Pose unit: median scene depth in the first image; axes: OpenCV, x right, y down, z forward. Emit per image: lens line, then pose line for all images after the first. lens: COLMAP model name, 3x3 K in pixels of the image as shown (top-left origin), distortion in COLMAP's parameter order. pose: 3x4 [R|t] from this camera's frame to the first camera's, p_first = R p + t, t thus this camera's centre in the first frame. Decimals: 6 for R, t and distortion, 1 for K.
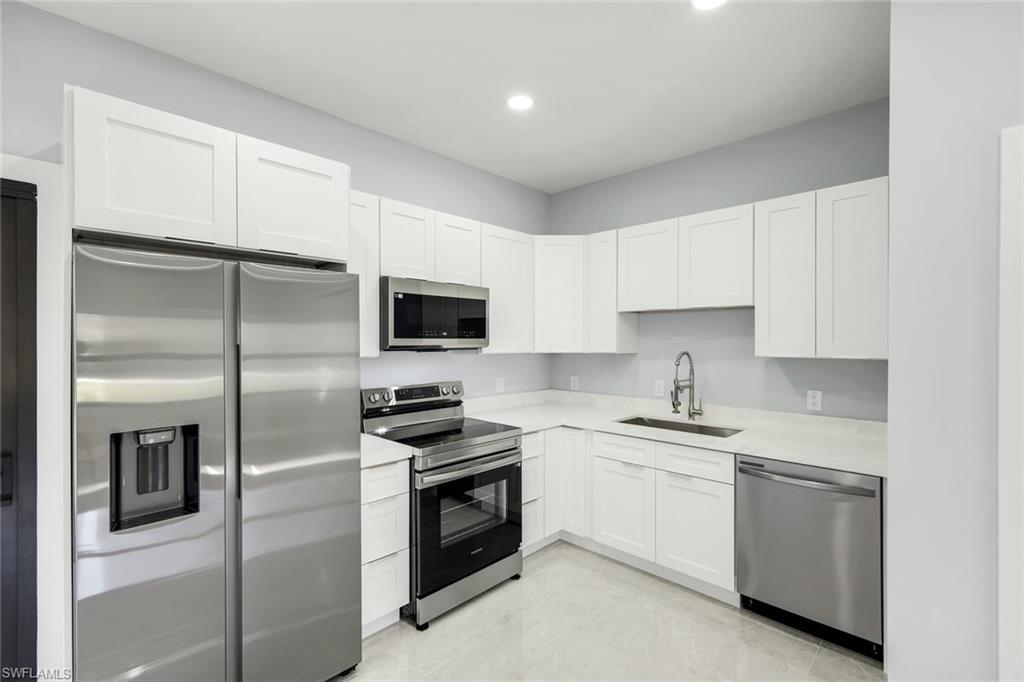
lens RADIAL K [[453.6, 0, 512.0], [0, 453.6, 341.0], [0, 0, 1]] dist [0.000596, 0.000113]
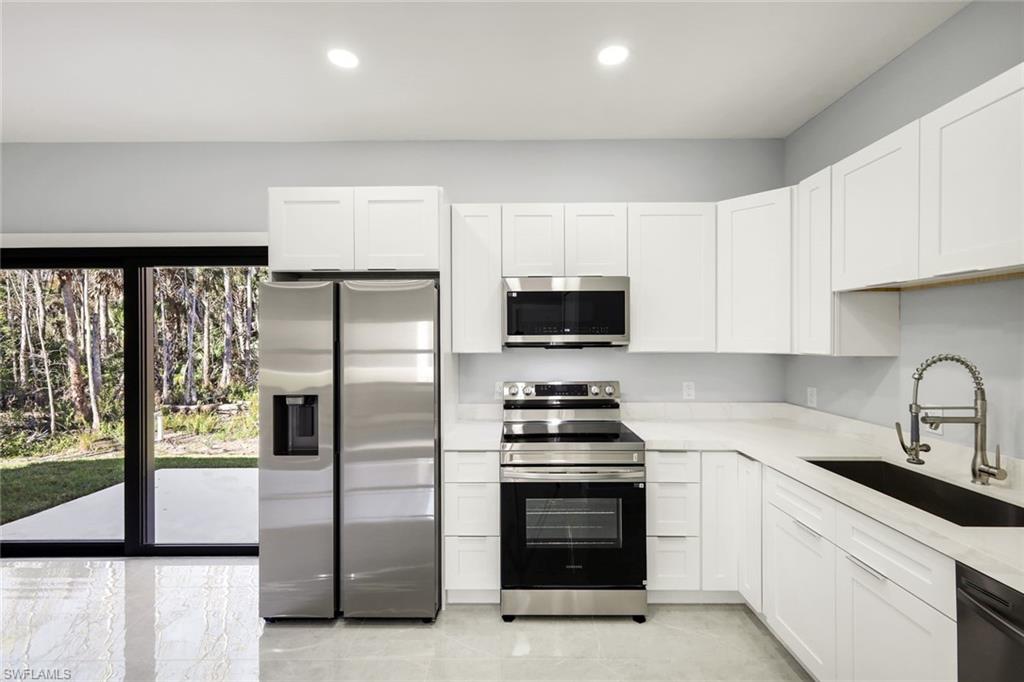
lens RADIAL K [[444.5, 0, 511.3], [0, 444.5, 338.6], [0, 0, 1]] dist [0.001529, 0.000385]
pose [[0.691120, -0.001552, -0.722738, 0.438593], [0.002530, 0.999997, 0.000272, 0.001345], [0.722736, -0.002016, 0.691122, 0.260688]]
